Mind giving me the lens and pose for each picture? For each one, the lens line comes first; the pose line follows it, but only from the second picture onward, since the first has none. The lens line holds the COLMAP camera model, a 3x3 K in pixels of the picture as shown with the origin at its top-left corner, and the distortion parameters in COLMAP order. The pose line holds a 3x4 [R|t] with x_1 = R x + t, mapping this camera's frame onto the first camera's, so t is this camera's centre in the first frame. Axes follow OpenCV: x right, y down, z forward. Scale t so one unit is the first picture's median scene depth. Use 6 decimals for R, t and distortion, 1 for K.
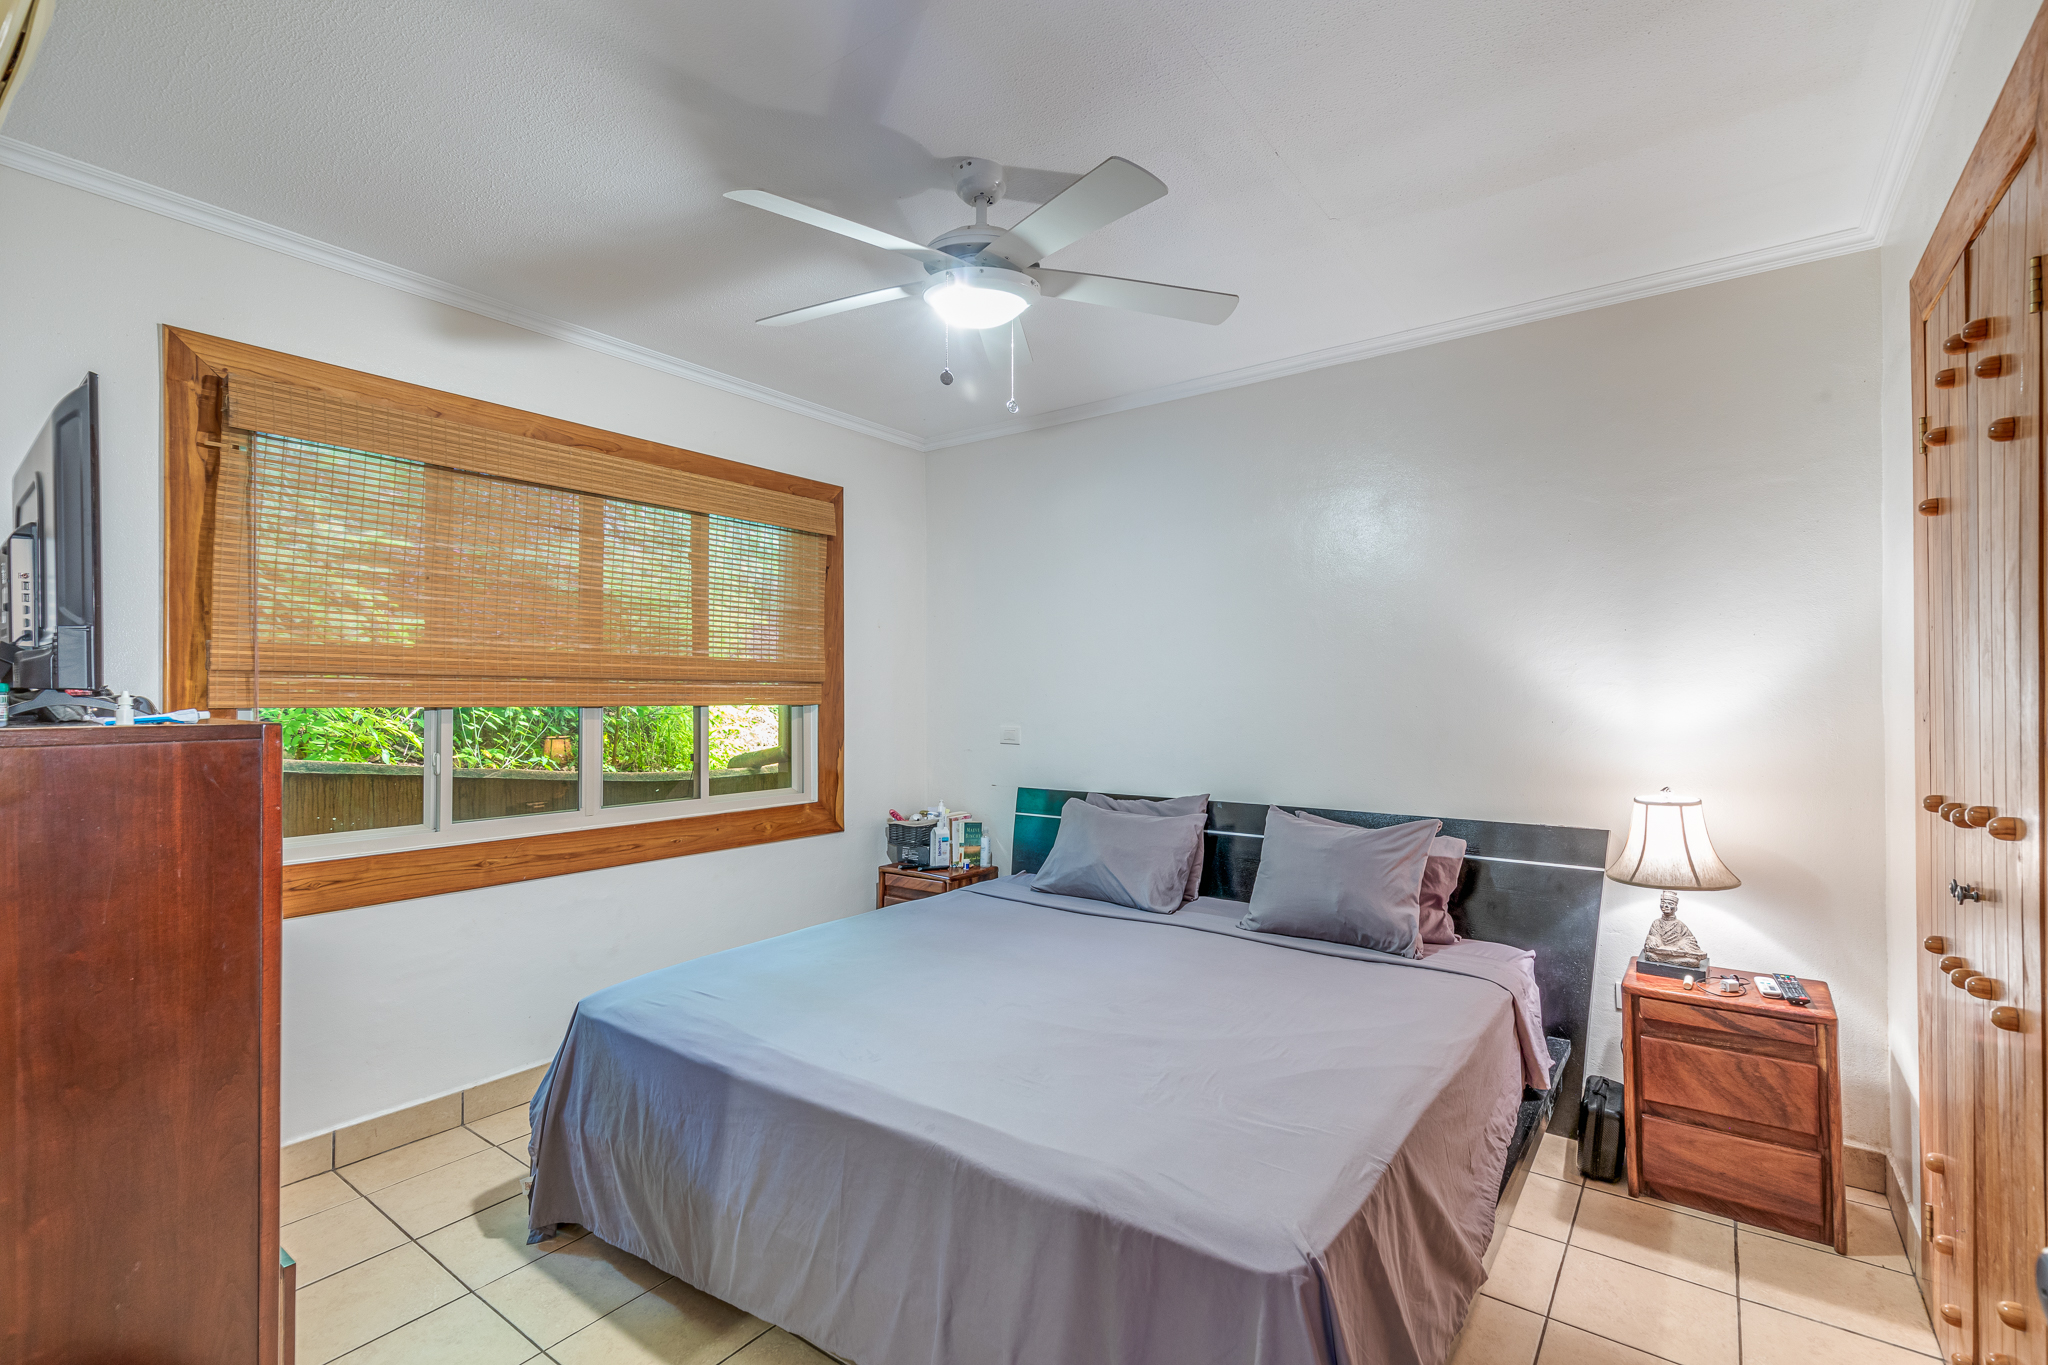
lens RADIAL K [[912.2, 0, 1040.2], [0, 912.2, 688.8], [0, 0, 1]] dist [0.005517, 0.000007]
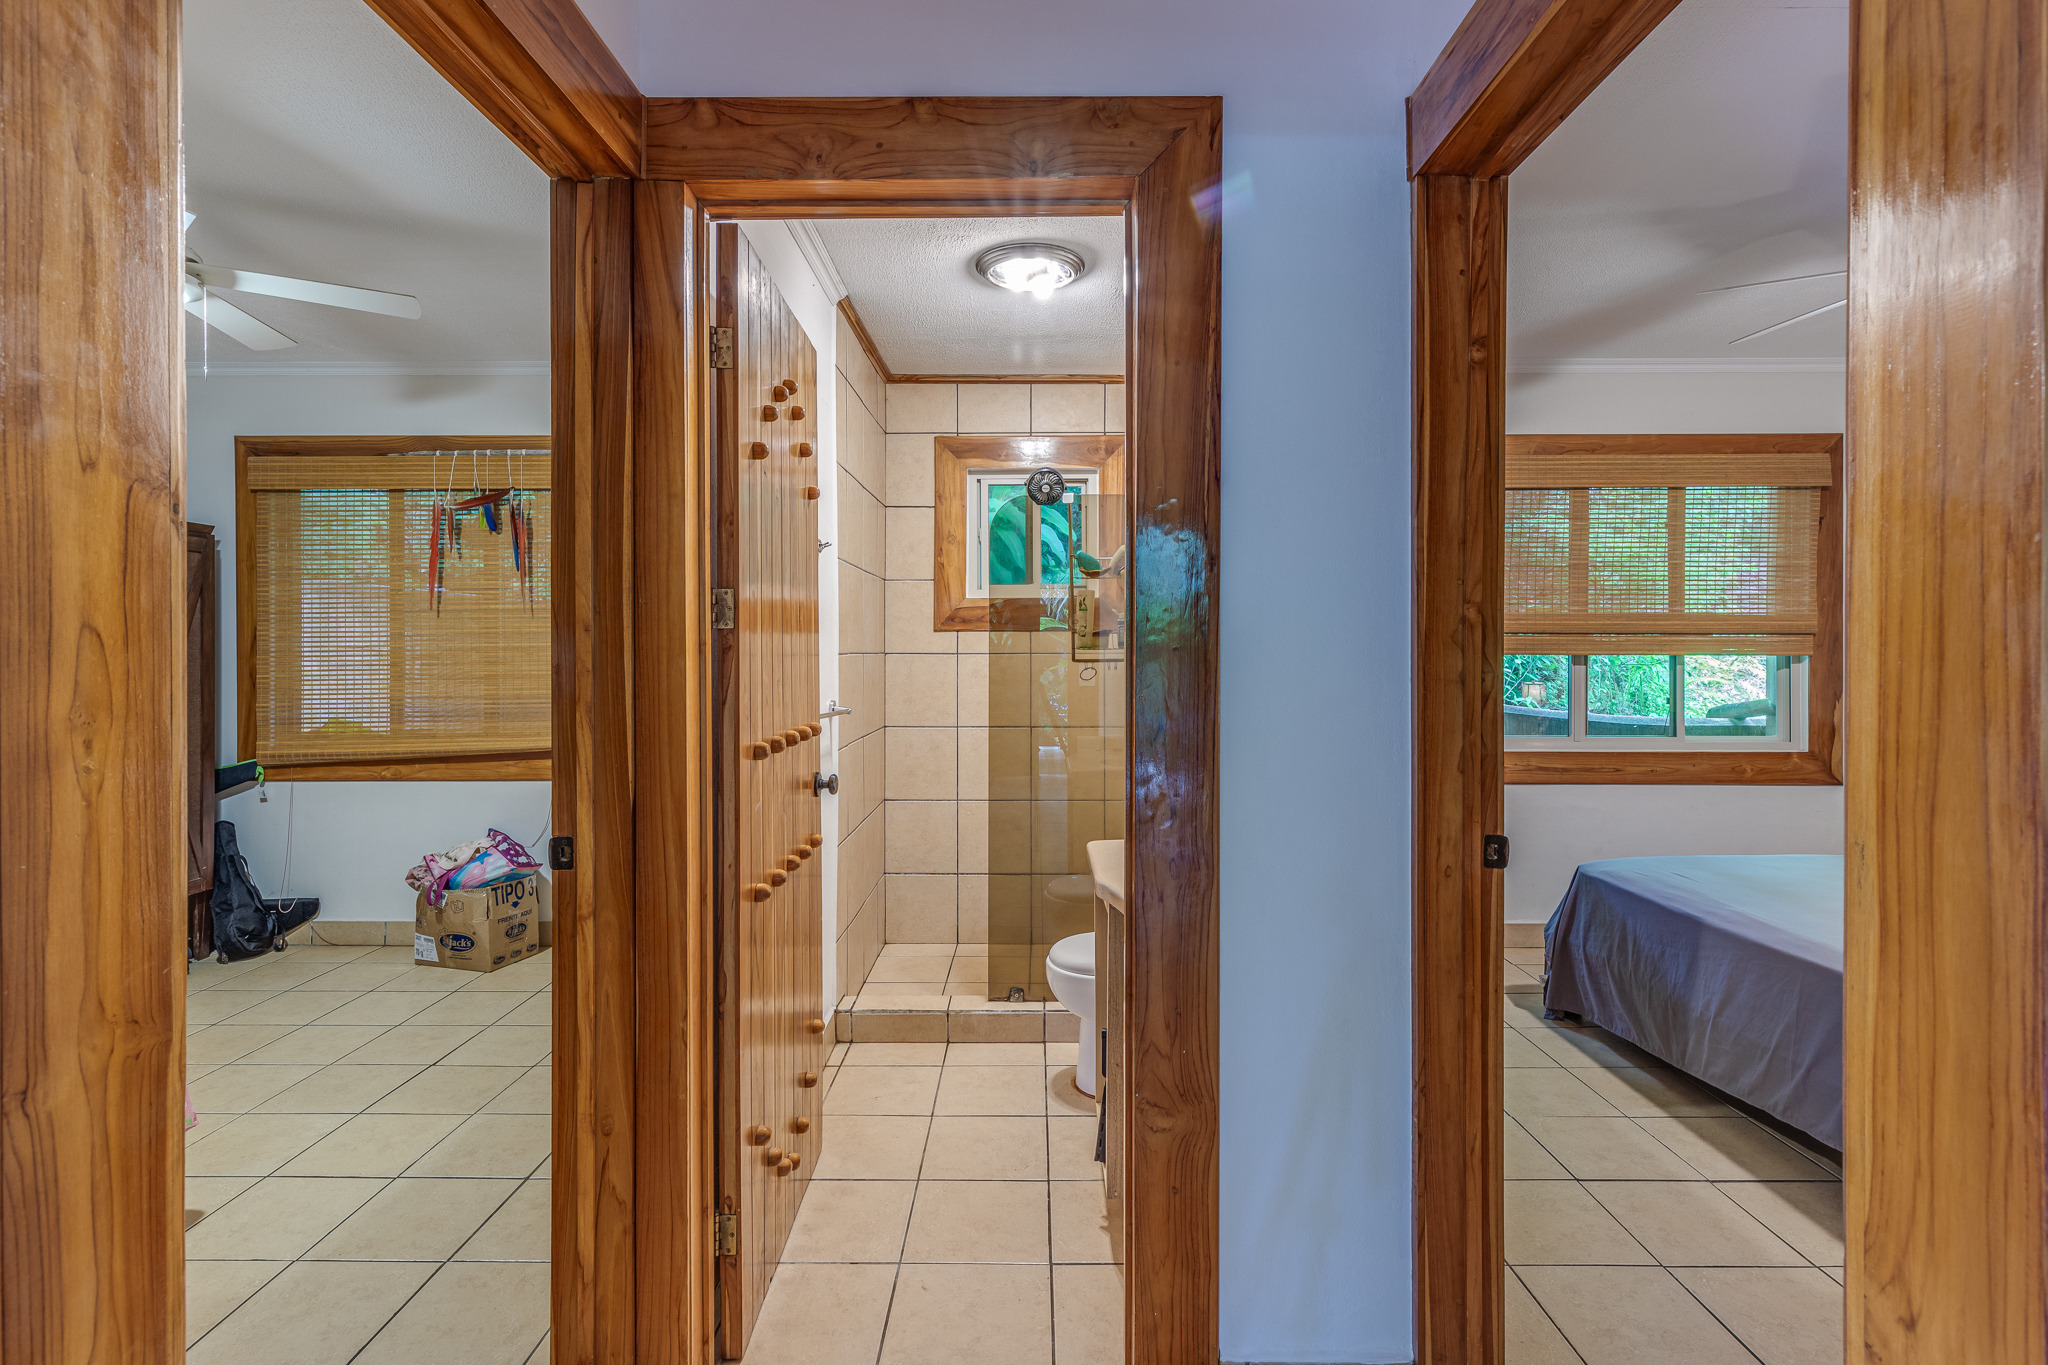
lens RADIAL K [[962.0, 0, 1022.3], [0, 962.0, 651.7], [0, 0, 1]] dist [0.004495, 0.000265]
pose [[0.581162, 0.004721, -0.813774, 0.140932], [0.005597, 0.999936, 0.009798, -0.002987], [0.813768, -0.010249, 0.581099, -0.386764]]
